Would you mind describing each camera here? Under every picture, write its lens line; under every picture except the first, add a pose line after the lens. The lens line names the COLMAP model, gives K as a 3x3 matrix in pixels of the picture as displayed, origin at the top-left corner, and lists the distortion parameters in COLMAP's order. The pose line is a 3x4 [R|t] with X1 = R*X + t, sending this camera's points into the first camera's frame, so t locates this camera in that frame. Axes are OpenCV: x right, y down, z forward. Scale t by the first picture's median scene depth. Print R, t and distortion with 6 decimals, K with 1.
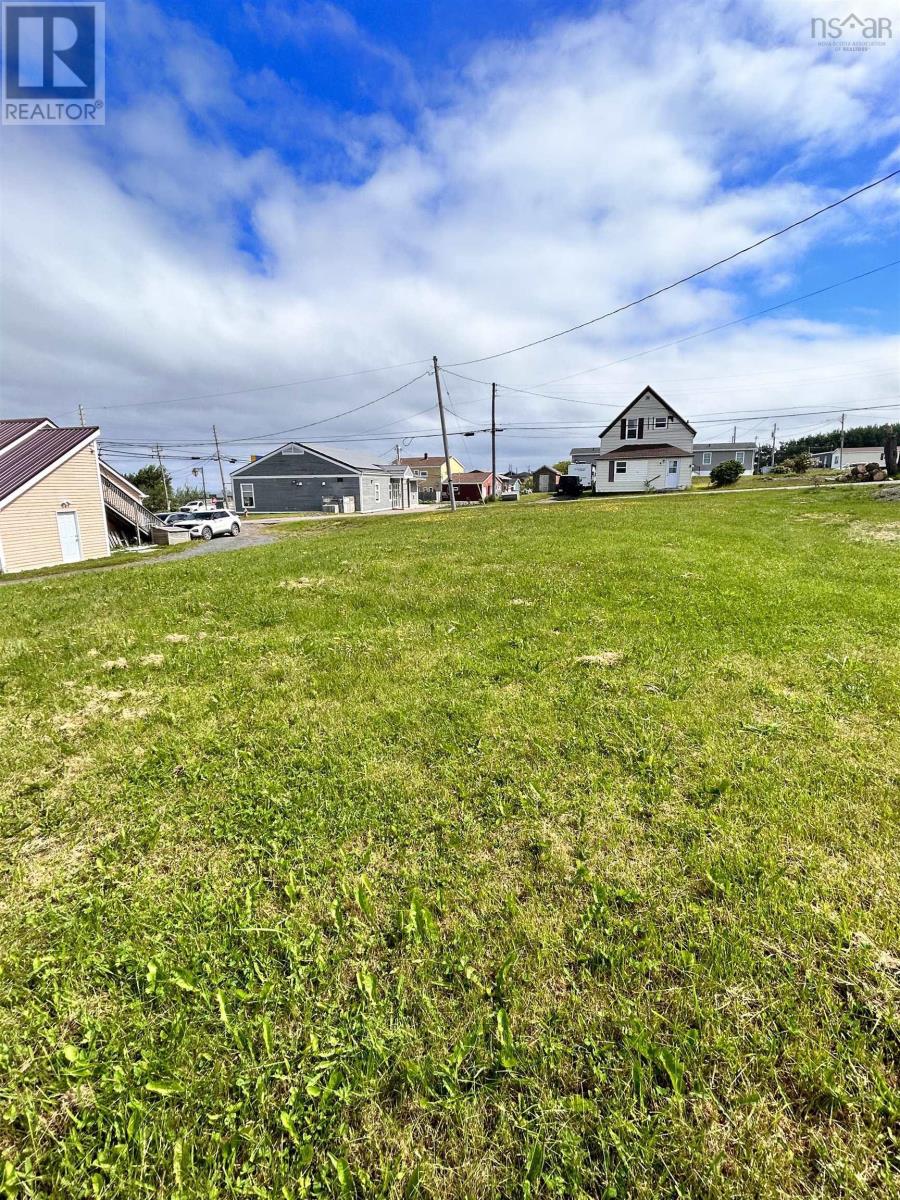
lens RADIAL K [[558.9, 0, 455.8], [0, 558.9, 596.0], [0, 0, 1]] dist [-0.003489, 0.002337]
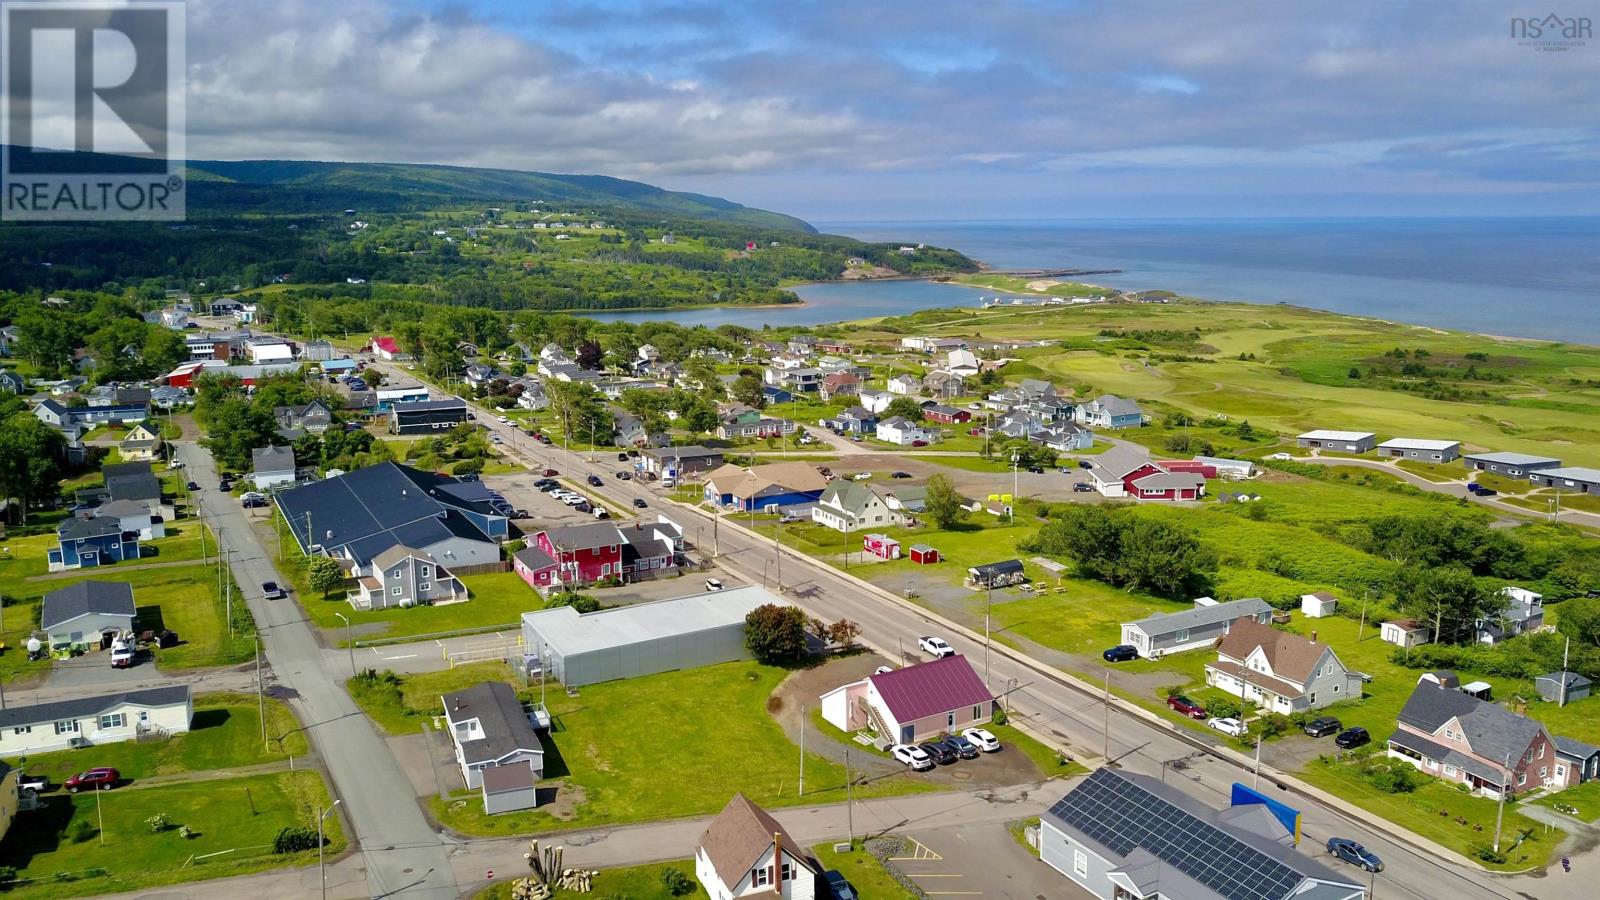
lens RADIAL K [[1218.0, 0, 807.4], [0, 1218.0, 440.9], [0, 0, 1]] dist [0.024751, -0.018220]
pose [[-0.752139, 0.138953, -0.644189, 2.140706], [-0.110222, 0.937223, 0.330853, -2.329409], [0.649722, 0.319851, -0.689606, 3.215920]]
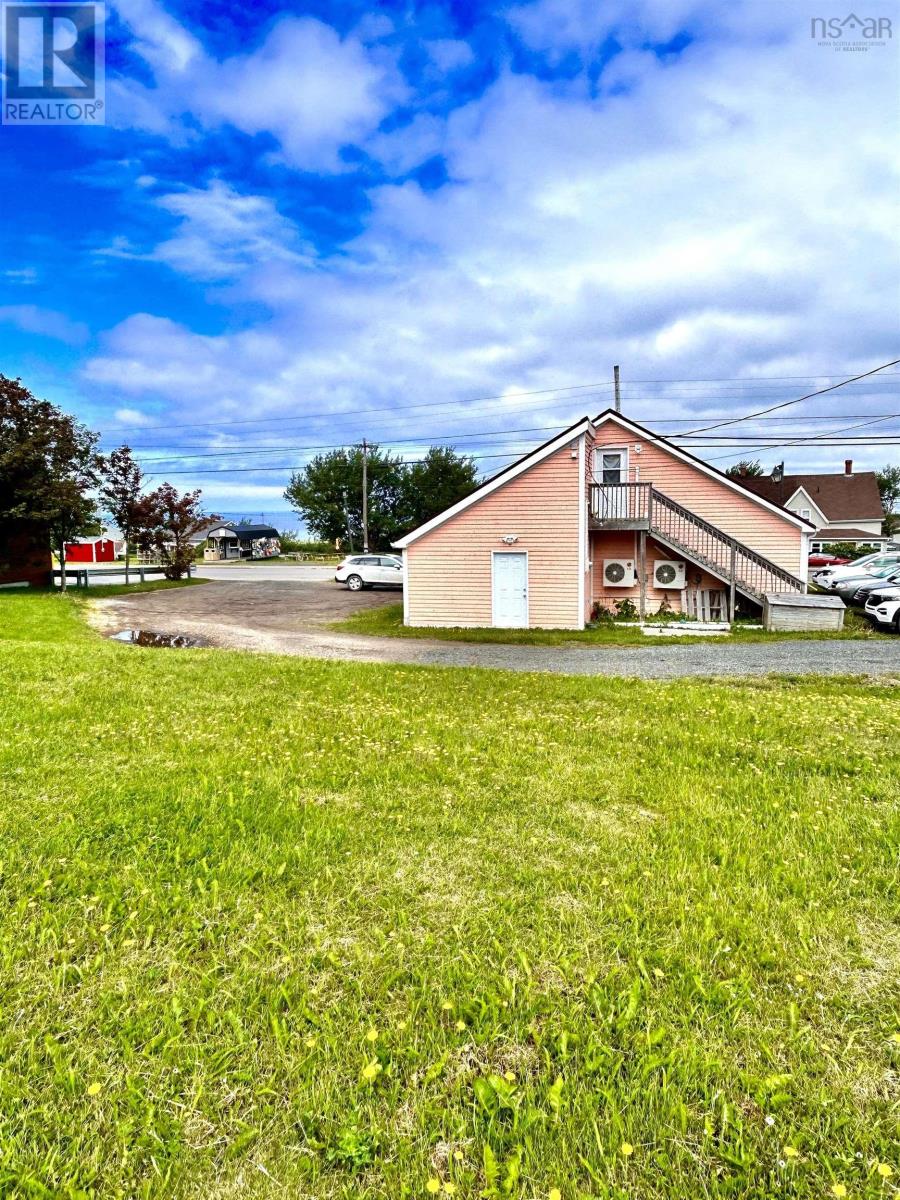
lens RADIAL K [[803.2, 0, 450.0], [0, 803.2, 600.0], [0, 0, 1]] dist [-0.002485, 0.001355]
pose [[-0.062195, 0.129795, -0.989588, 0.173462], [-0.181538, 0.973497, 0.139094, -0.150582], [0.981415, 0.188299, -0.036984, 0.683179]]
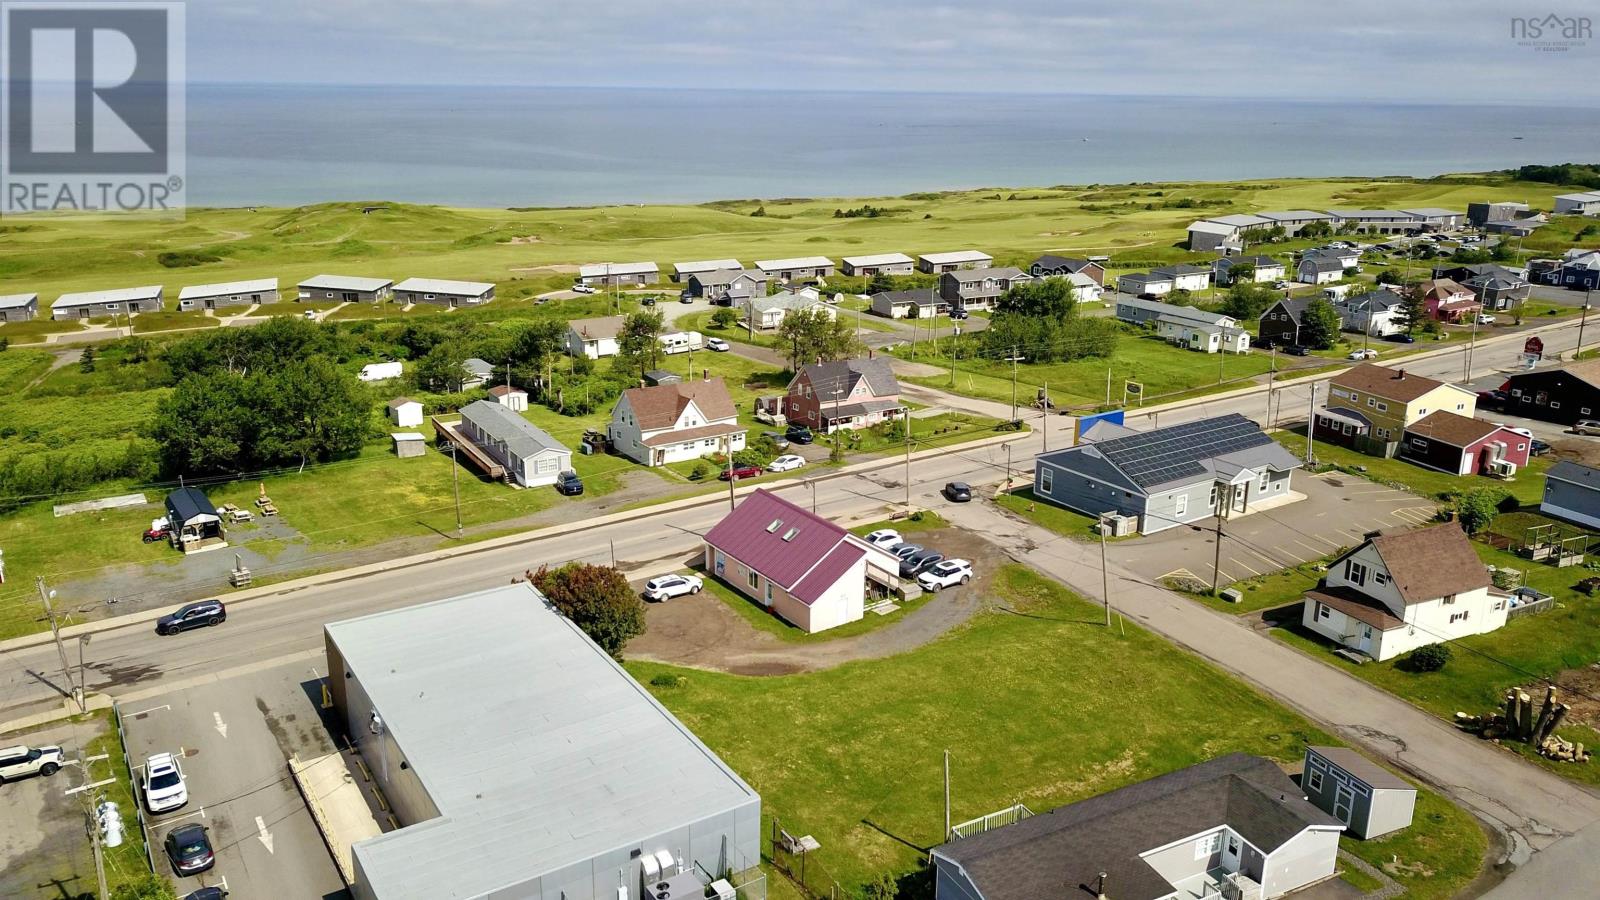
lens RADIAL K [[1220.1, 0, 808.5], [0, 1220.1, 437.9], [0, 0, 1]] dist [0.023537, -0.016812]
pose [[0.711307, 0.217844, -0.668272, 1.284173], [-0.156607, 0.975979, 0.151459, -0.895501], [0.685213, -0.003078, 0.728336, -1.439040]]
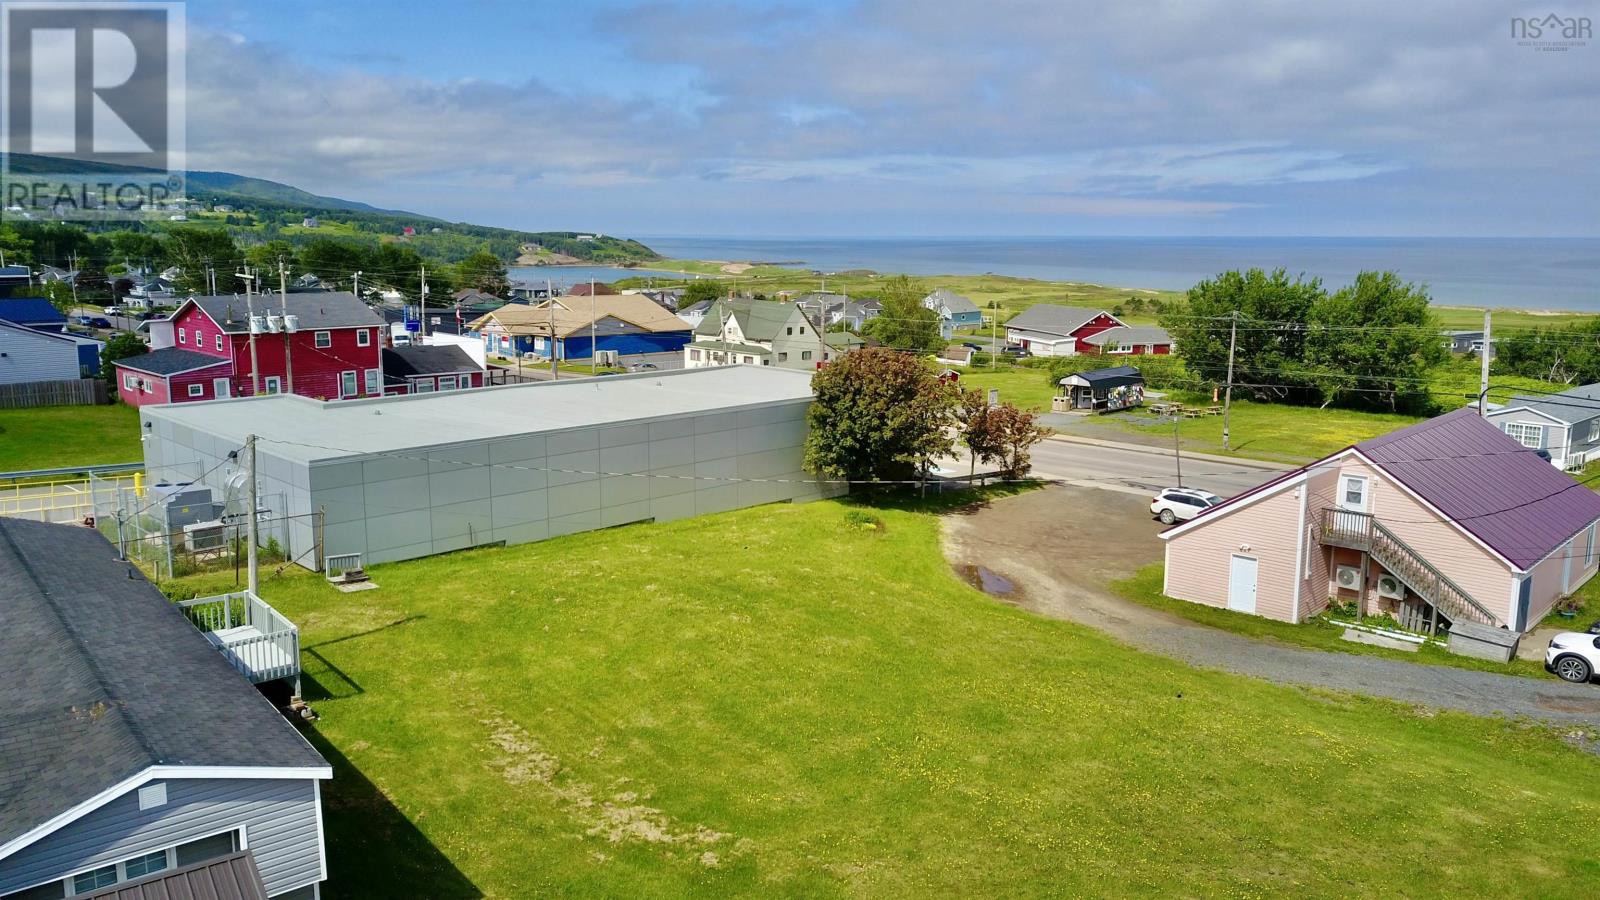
lens RADIAL K [[1220.1, 0, 808.5], [0, 1220.1, 437.9], [0, 0, 1]] dist [0.023537, -0.016812]
pose [[-0.544781, 0.151924, -0.824701, 0.852212], [-0.158841, 0.946954, 0.279372, -0.525748], [0.823397, 0.283193, -0.491751, 0.928224]]
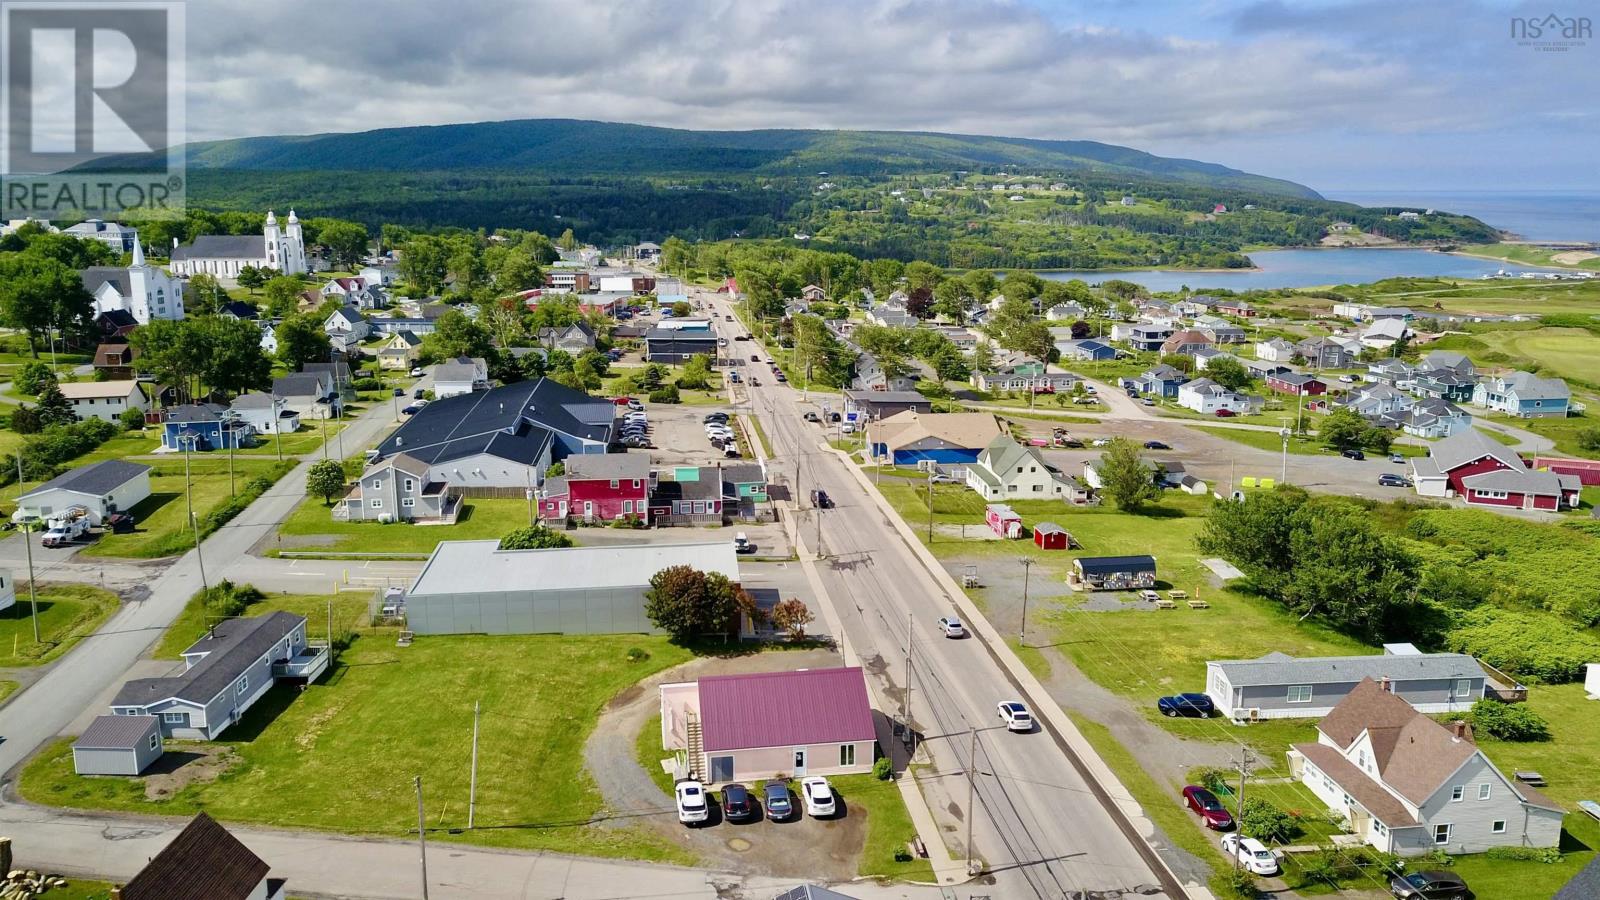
lens RADIAL K [[1218.0, 0, 807.4], [0, 1218.0, 440.9], [0, 0, 1]] dist [0.024751, -0.018220]
pose [[-0.946890, 0.081187, -0.311139, 0.048504], [-0.047118, 0.922126, 0.384010, -1.889862], [0.318085, 0.378275, -0.869327, 3.159785]]
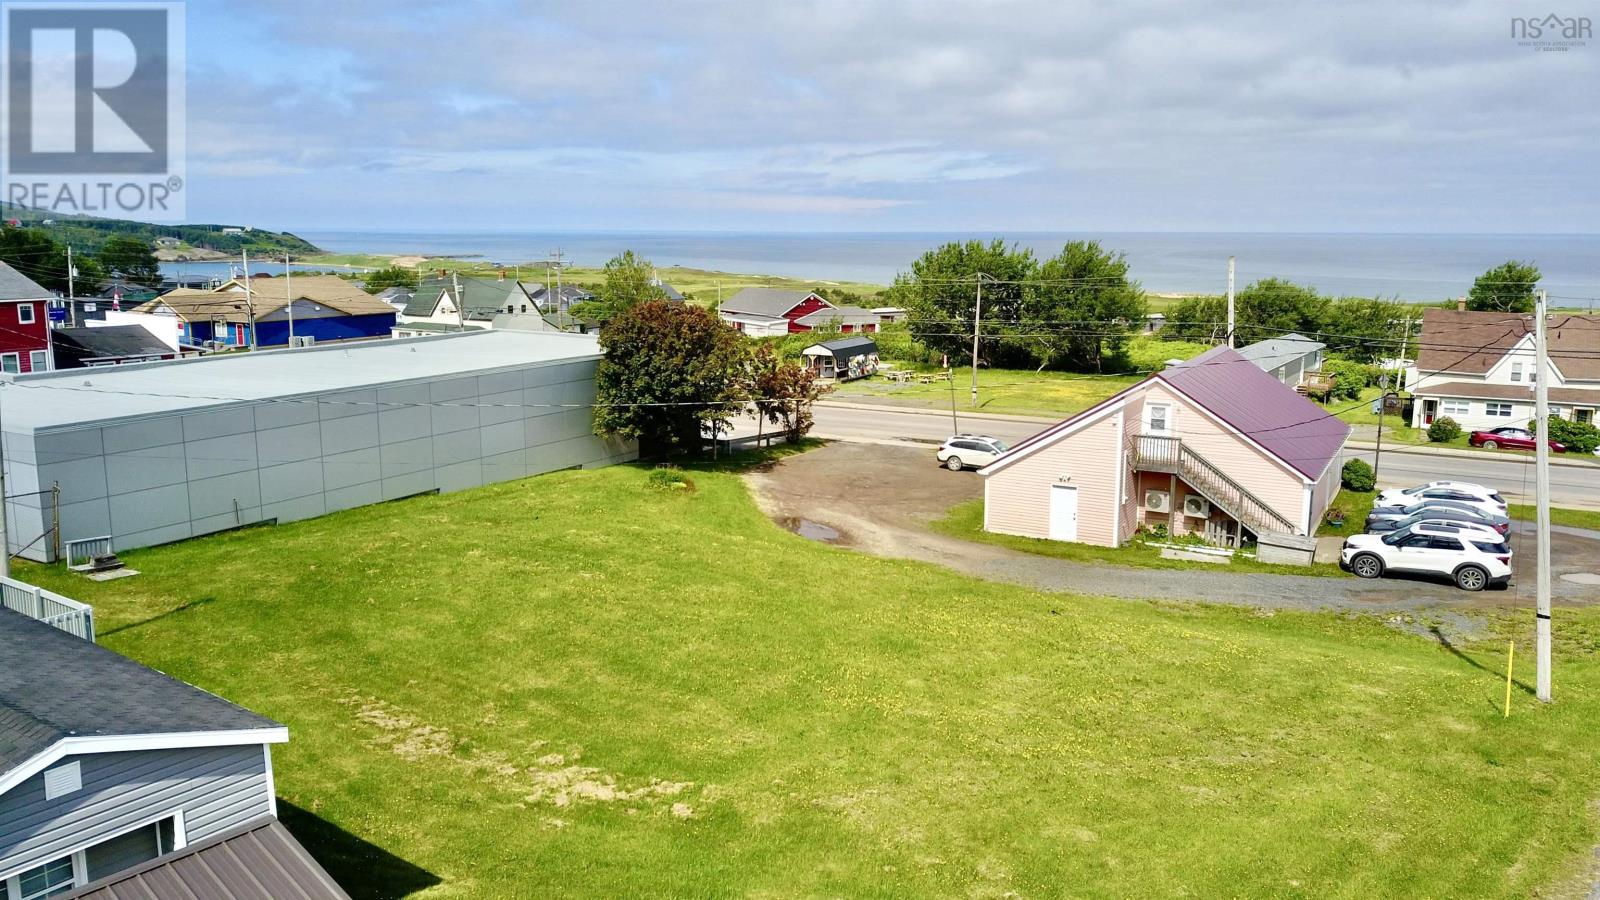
lens RADIAL K [[1220.1, 0, 808.5], [0, 1220.1, 437.9], [0, 0, 1]] dist [0.023537, -0.016812]
pose [[-0.313292, 0.174351, -0.933515, 0.866069], [-0.183695, 0.953311, 0.239697, -0.431862], [0.931721, 0.246577, -0.266637, 0.783288]]
